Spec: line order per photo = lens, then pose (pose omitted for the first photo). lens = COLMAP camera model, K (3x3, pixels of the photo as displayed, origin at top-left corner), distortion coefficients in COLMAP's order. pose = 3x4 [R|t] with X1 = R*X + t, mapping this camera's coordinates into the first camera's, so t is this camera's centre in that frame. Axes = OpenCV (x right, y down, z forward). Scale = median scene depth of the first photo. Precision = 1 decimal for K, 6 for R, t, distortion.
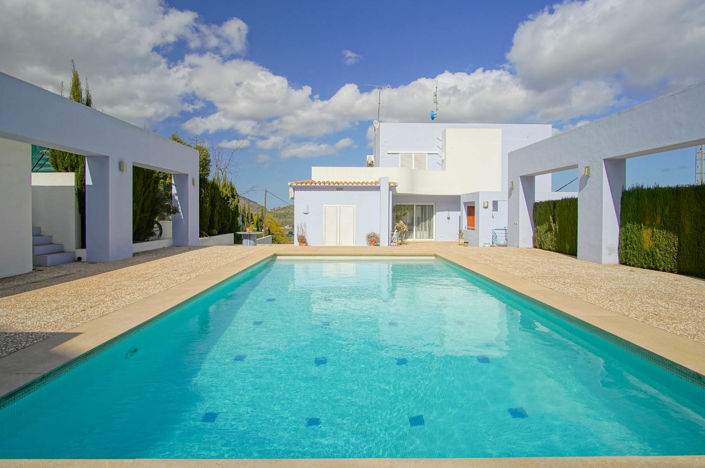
lens RADIAL K [[392.5, 0, 366.2], [0, 392.5, 222.4], [0, 0, 1]] dist [-0.024649, 0.005038]
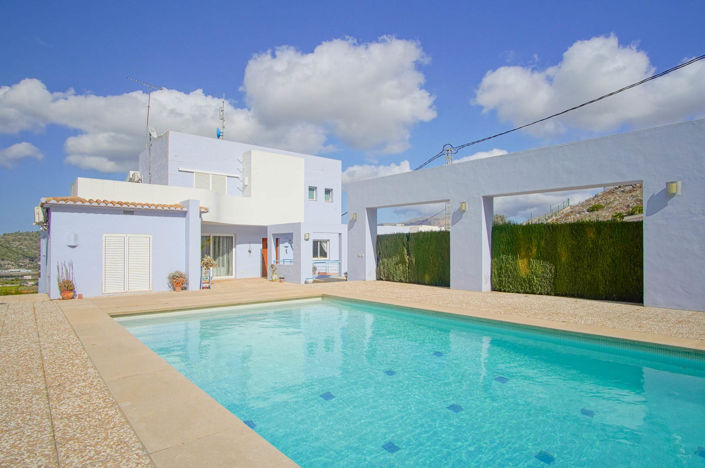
lens RADIAL K [[392.5, 0, 353.0], [0, 392.5, 248.5], [0, 0, 1]] dist [-0.024649, 0.005038]
pose [[0.780289, -0.005589, 0.625395, -0.192581], [0.016001, 0.999811, -0.011030, -0.004706], [-0.625215, 0.018614, 0.780231, 0.194675]]
